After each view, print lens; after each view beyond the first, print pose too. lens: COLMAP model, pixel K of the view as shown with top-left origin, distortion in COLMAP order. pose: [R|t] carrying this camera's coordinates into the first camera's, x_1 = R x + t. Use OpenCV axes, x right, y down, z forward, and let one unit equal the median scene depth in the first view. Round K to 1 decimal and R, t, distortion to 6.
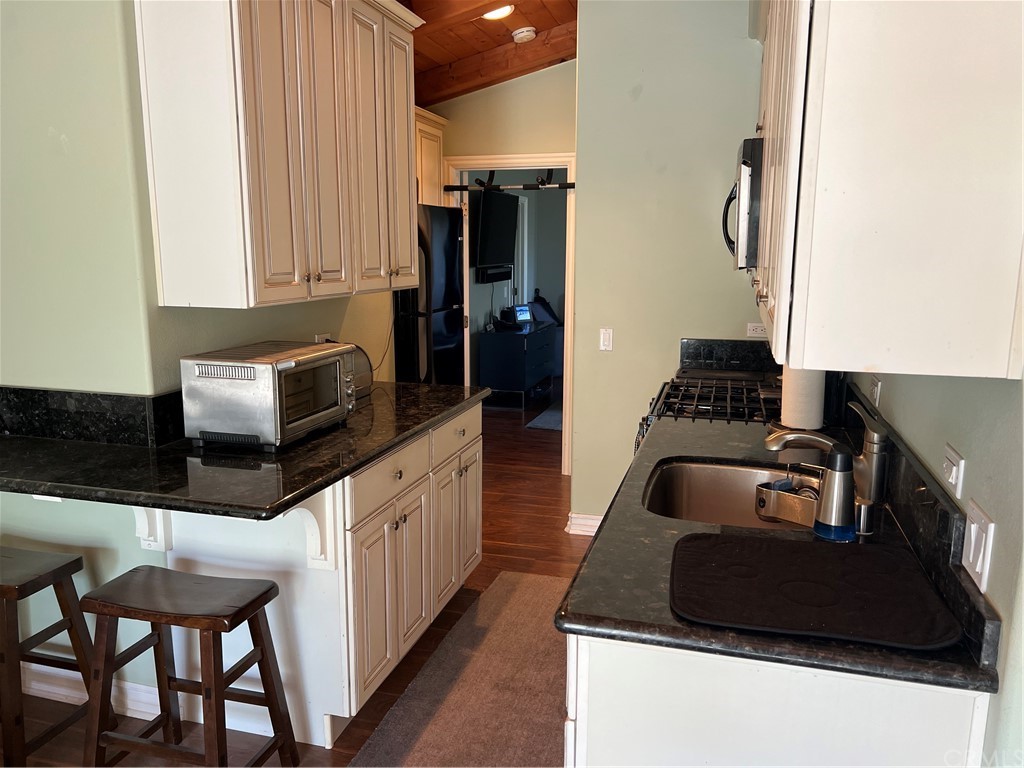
lens RADIAL K [[776.8, 0, 512.0], [0, 776.8, 384.0], [0, 0, 1]] dist [0.009181, 0.000012]
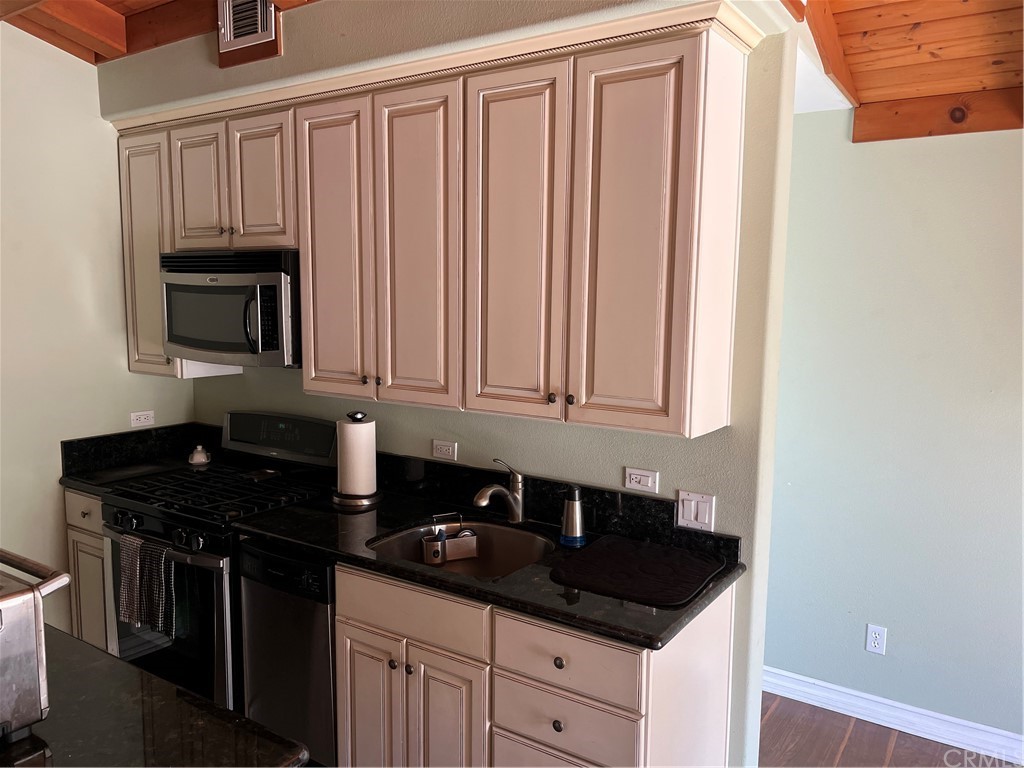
lens RADIAL K [[776.8, 0, 512.0], [0, 776.8, 384.0], [0, 0, 1]] dist [0.009181, 0.000012]
pose [[0.303271, -0.104114, 0.947199, -1.240782], [0.154941, 0.986173, 0.058790, -0.267675], [-0.940223, 0.128930, 0.315209, 0.712535]]
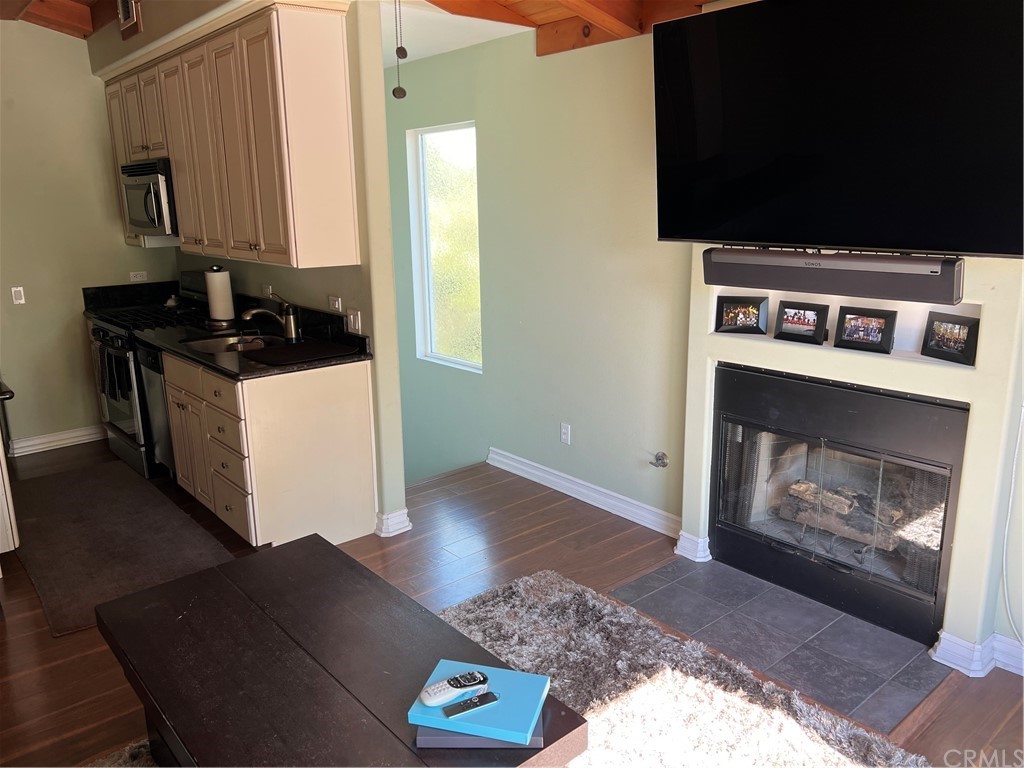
lens RADIAL K [[776.8, 0, 512.0], [0, 776.8, 384.0], [0, 0, 1]] dist [0.009181, 0.000012]
pose [[0.554103, -0.205275, 0.806741, -1.423070], [0.163590, 0.977074, 0.136255, 0.121737], [-0.816215, 0.056476, 0.574981, -1.124896]]
